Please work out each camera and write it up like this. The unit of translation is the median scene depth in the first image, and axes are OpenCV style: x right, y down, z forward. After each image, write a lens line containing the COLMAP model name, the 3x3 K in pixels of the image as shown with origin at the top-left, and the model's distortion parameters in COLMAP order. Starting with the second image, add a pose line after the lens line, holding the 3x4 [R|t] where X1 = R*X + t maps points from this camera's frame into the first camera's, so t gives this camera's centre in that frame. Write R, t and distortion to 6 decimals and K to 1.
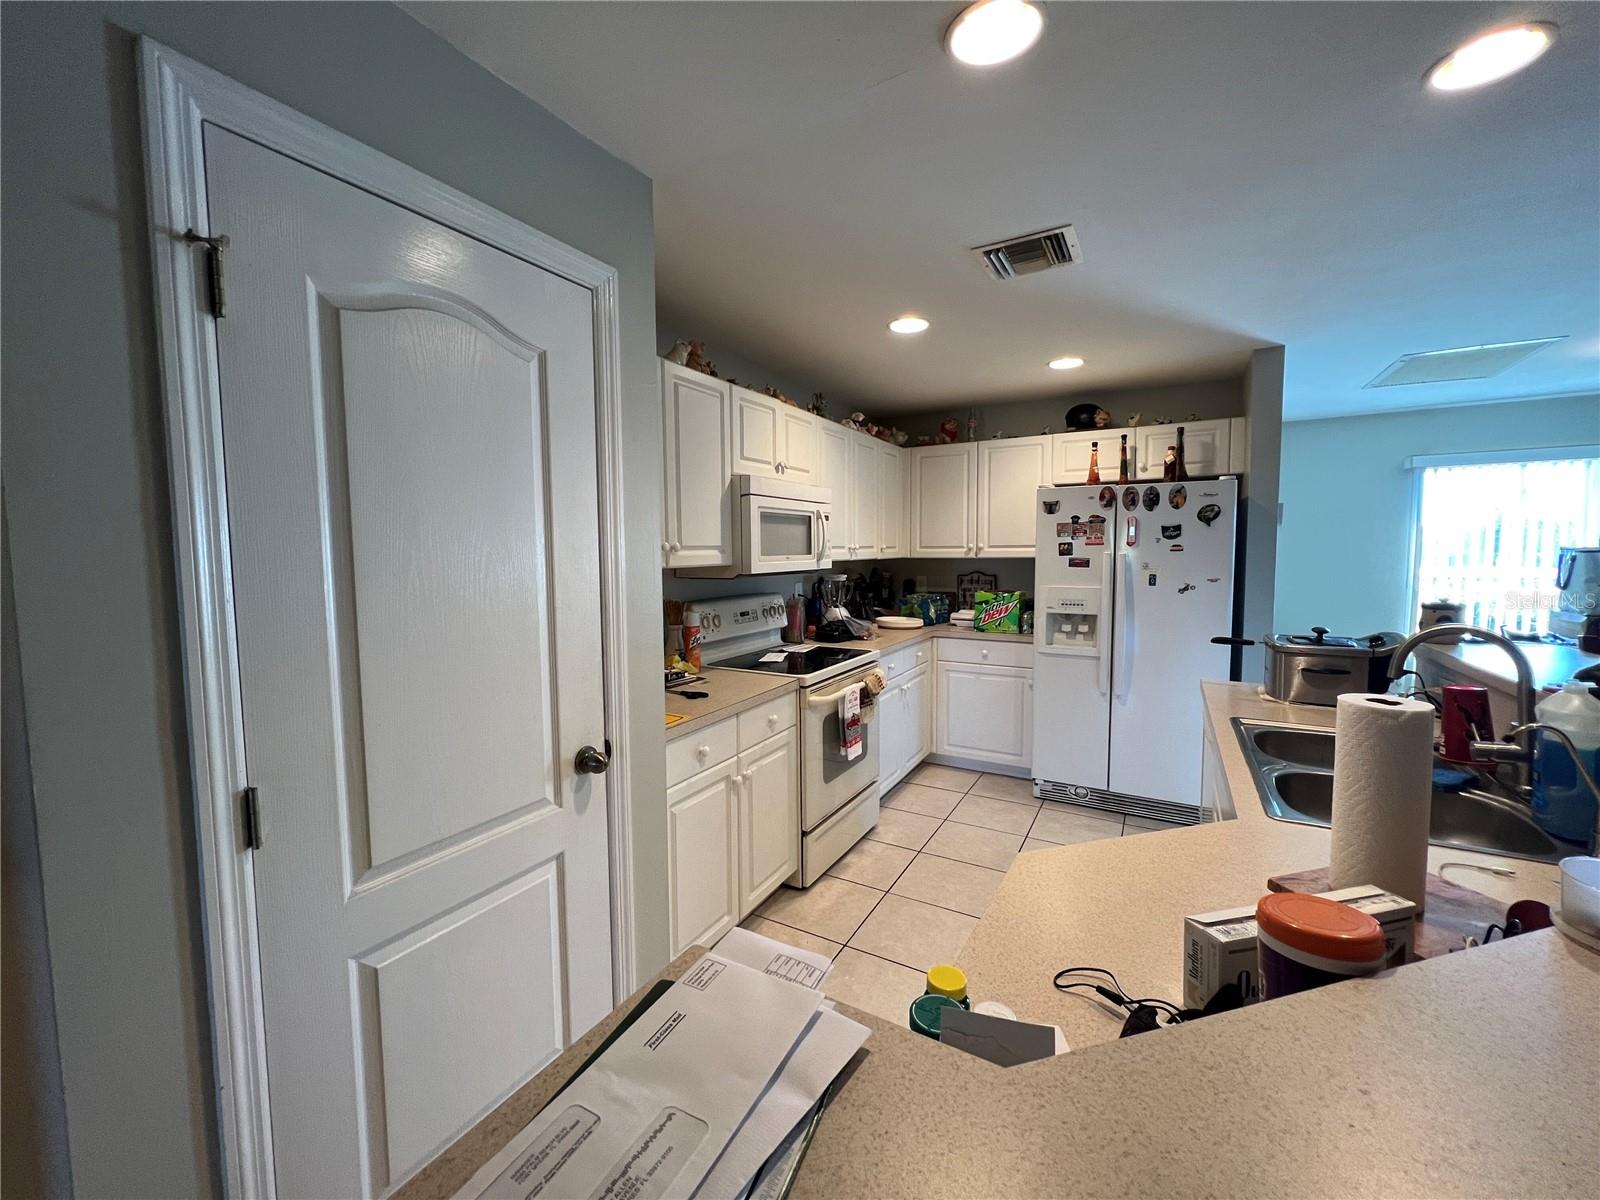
lens RADIAL K [[647.9, 0, 800.0], [0, 647.9, 600.0], [0, 0, 1]] dist [0.000714, 0.000023]
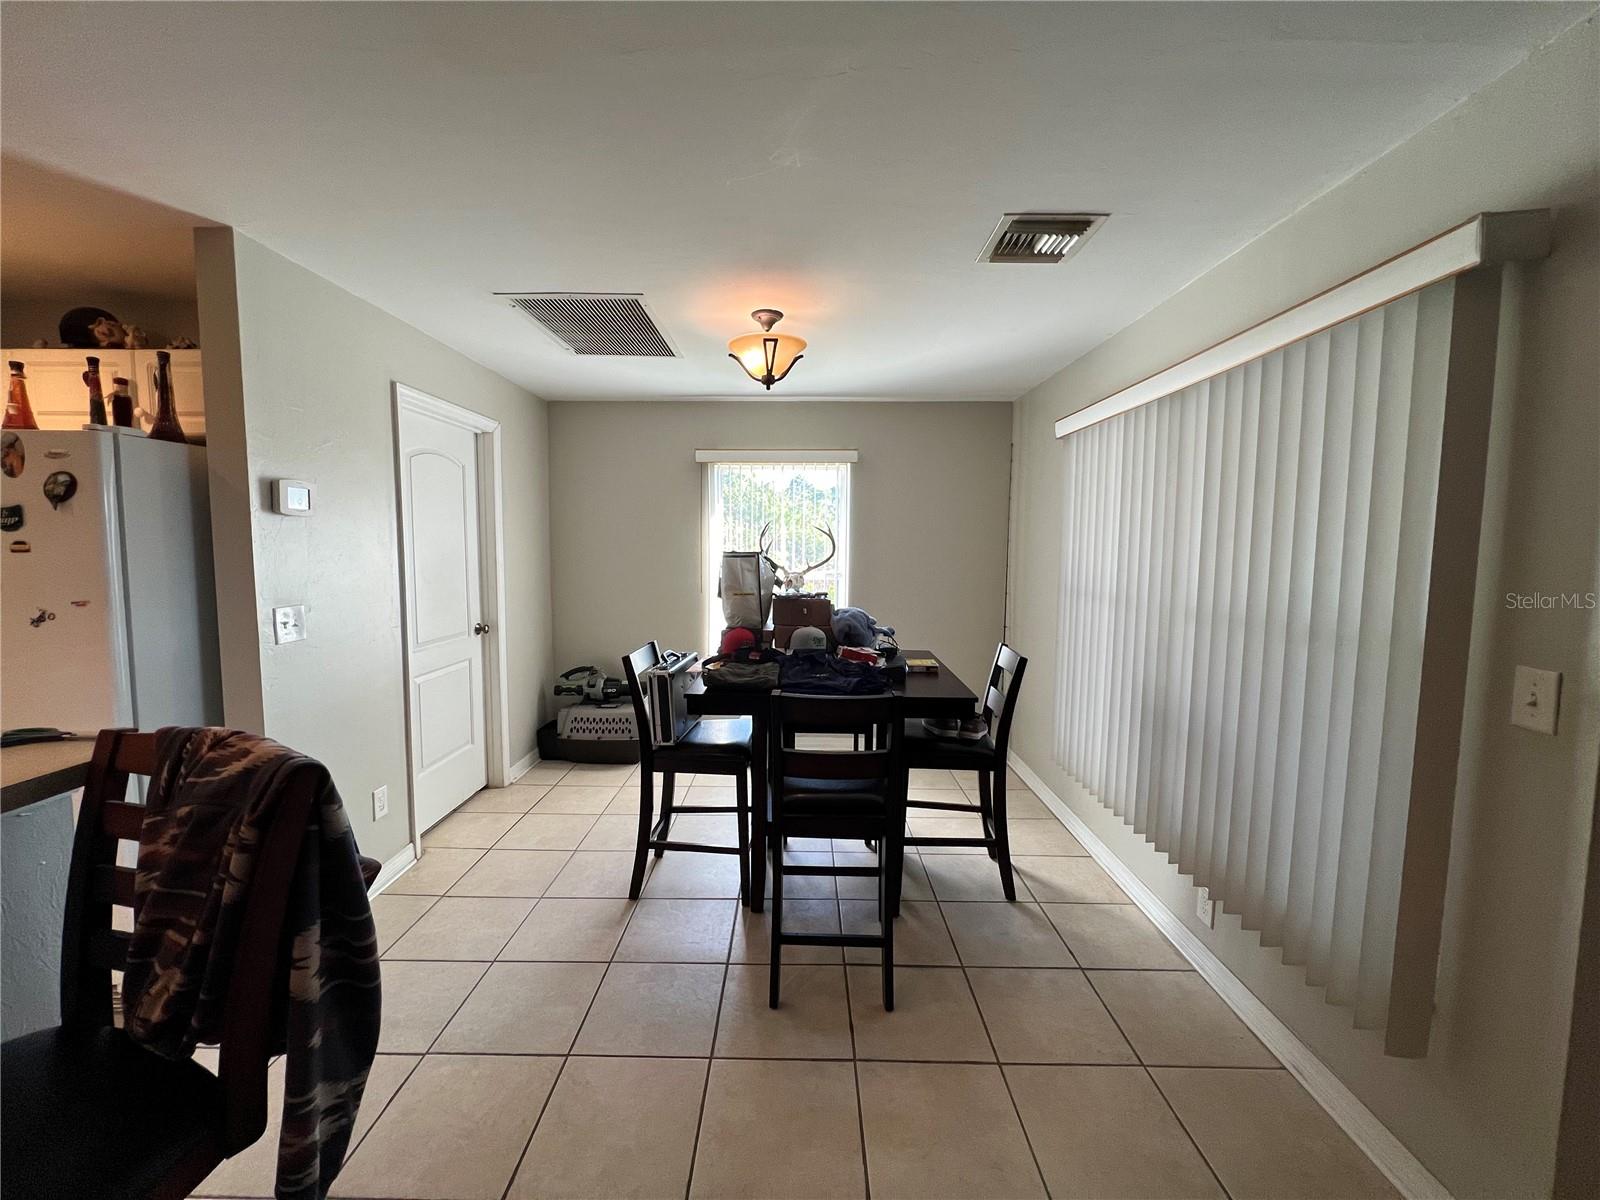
lens RADIAL K [[633.1, 0, 800.0], [0, 633.1, 600.0], [0, 0, 1]] dist [-0.000411, 0.000099]
pose [[0.871670, -0.030410, 0.489149, 0.903879], [0.024812, 0.999531, 0.017924, -0.027090], [-0.489465, -0.003487, 0.872016, 0.185954]]
